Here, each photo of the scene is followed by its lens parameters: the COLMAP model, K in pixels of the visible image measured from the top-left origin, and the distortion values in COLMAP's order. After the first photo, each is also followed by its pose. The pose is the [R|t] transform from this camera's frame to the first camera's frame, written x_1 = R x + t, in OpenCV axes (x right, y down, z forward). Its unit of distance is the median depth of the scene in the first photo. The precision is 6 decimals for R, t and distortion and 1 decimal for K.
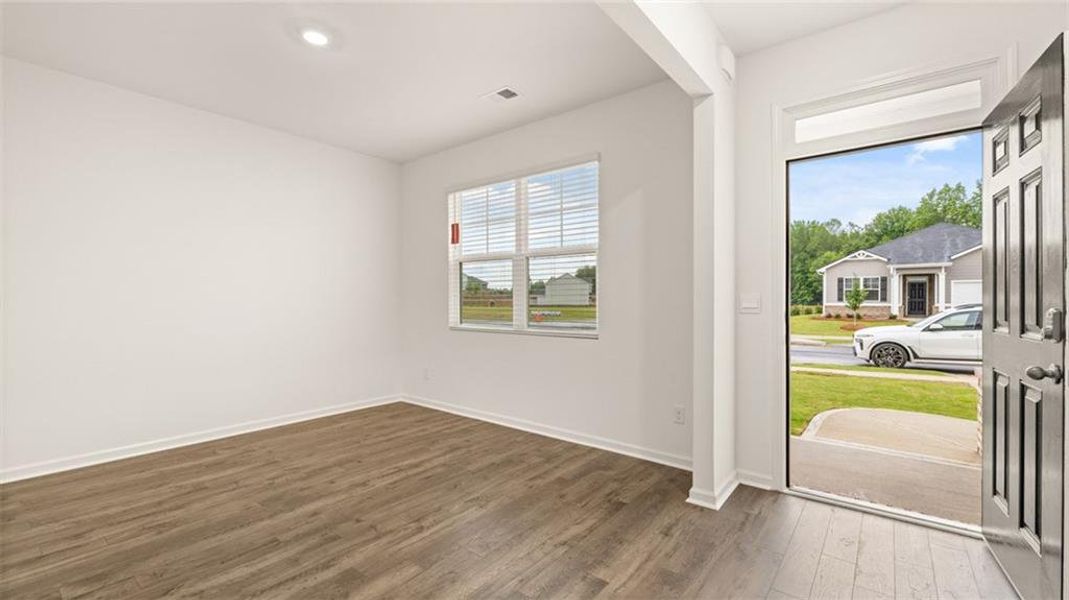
lens RADIAL K [[440.7, 0, 531.6], [0, 440.7, 297.5], [0, 0, 1]] dist [0.014527, -0.000140]
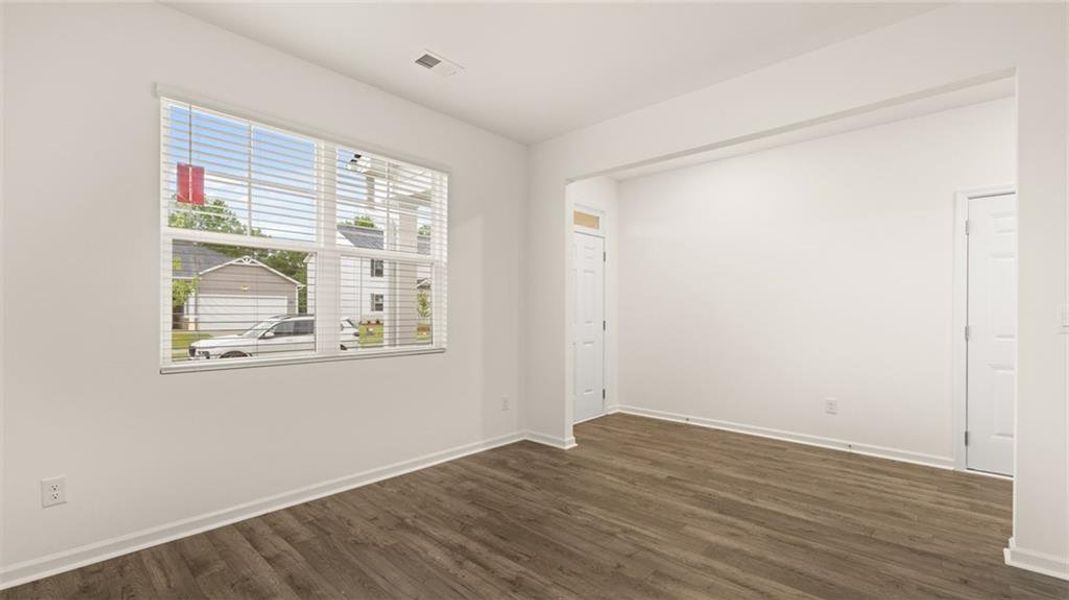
lens RADIAL K [[440.7, 0, 541.3], [0, 440.7, 307.5], [0, 0, 1]] dist [0.014527, -0.000140]
pose [[0.080348, 0.013591, 0.996674, -0.953036], [-0.011321, 0.999855, -0.012722, 0.003430], [-0.996703, -0.010261, 0.080490, 0.807186]]
